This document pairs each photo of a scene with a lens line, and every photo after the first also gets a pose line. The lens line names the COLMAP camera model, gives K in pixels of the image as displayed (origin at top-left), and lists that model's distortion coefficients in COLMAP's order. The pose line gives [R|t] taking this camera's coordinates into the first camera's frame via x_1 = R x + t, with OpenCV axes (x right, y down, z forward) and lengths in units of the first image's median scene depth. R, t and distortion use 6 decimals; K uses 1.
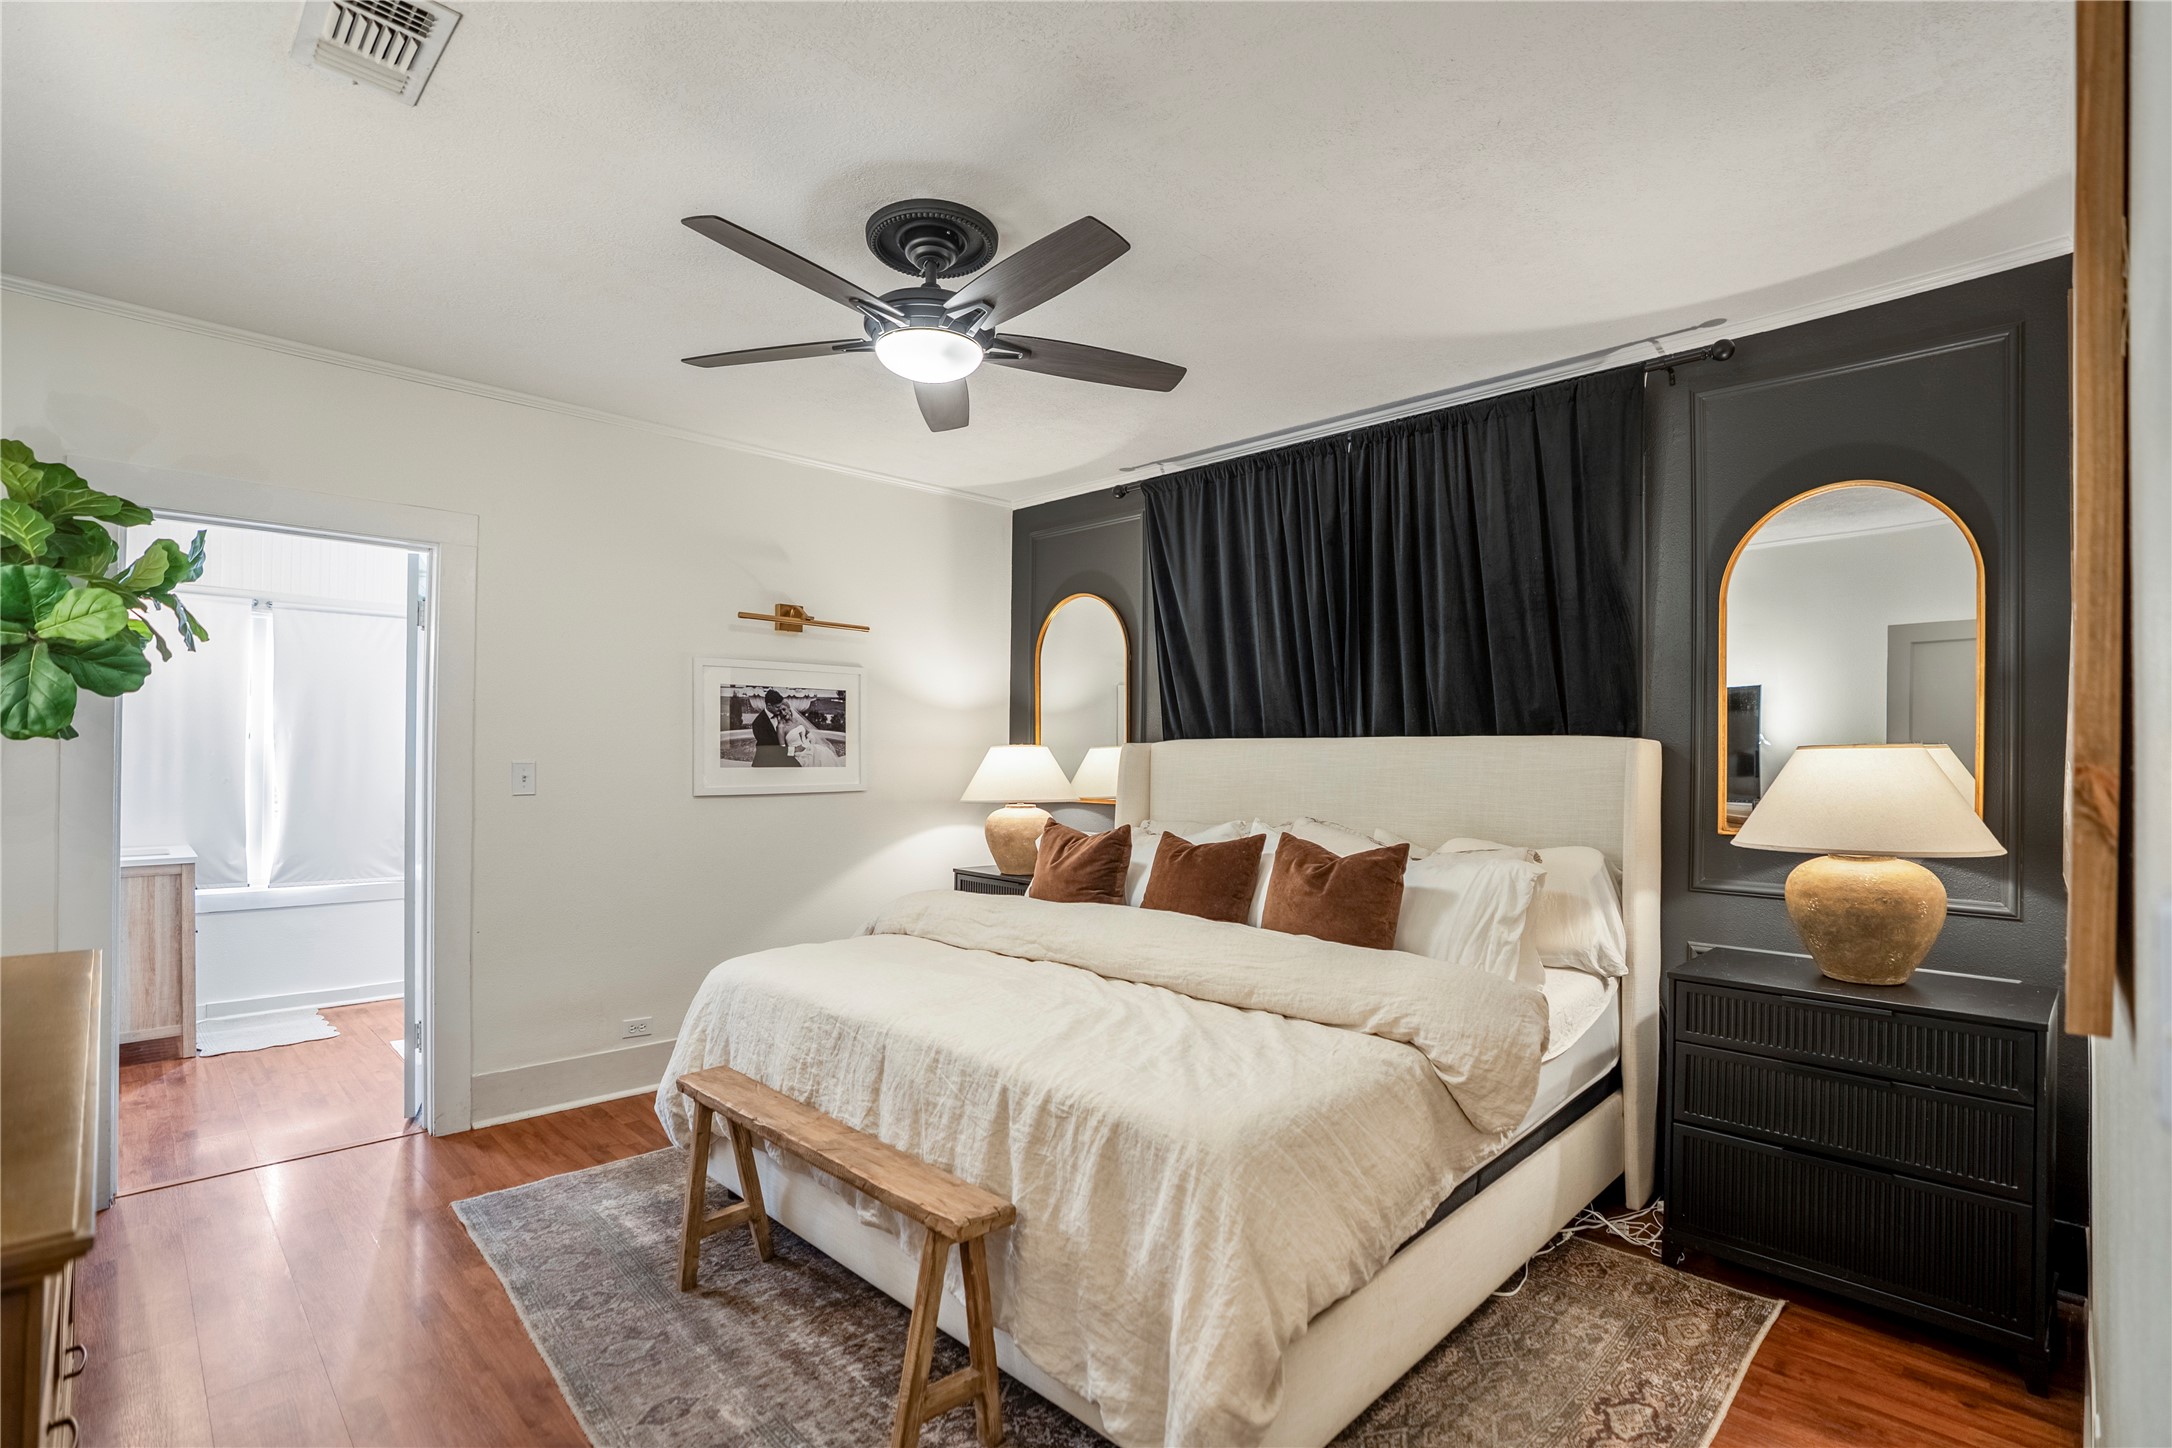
lens RADIAL K [[1006.9, 0, 1096.1], [0, 1006.9, 741.4], [0, 0, 1]] dist [-0.012085, 0.004253]
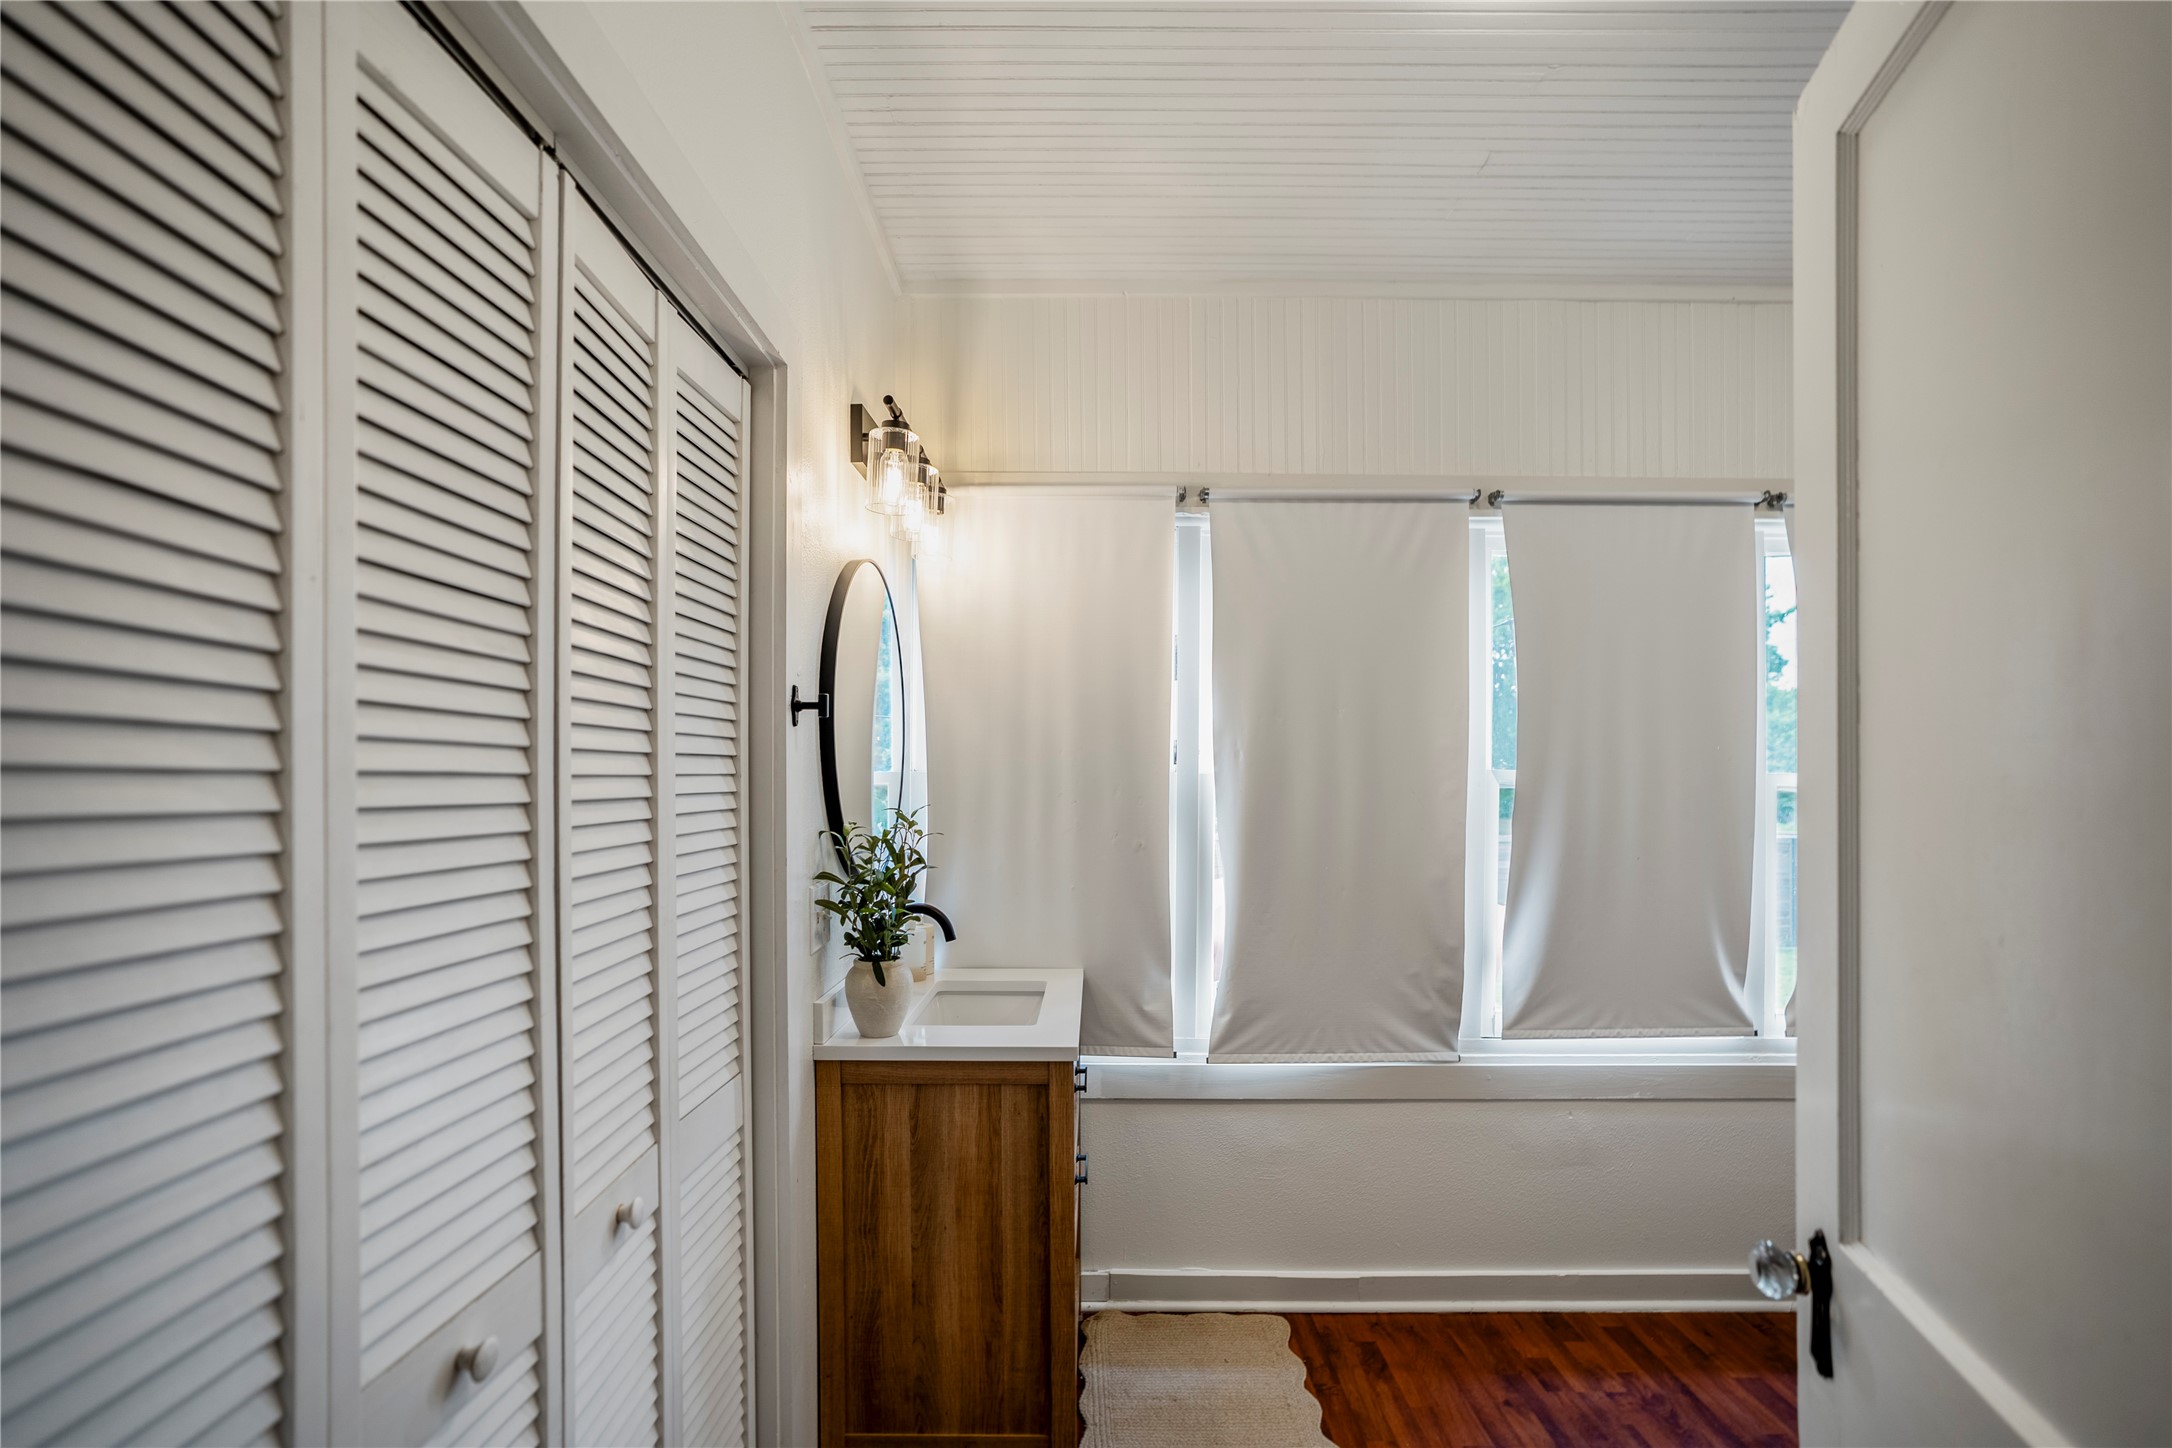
lens RADIAL K [[1006.9, 0, 1081.2], [0, 1006.9, 733.5], [0, 0, 1]] dist [-0.012085, 0.004253]
pose [[0.702268, 0.003185, -0.711905, -0.538820], [-0.002791, 0.999995, 0.001720, -0.009440], [0.711907, 0.000780, 0.702273, 0.632936]]
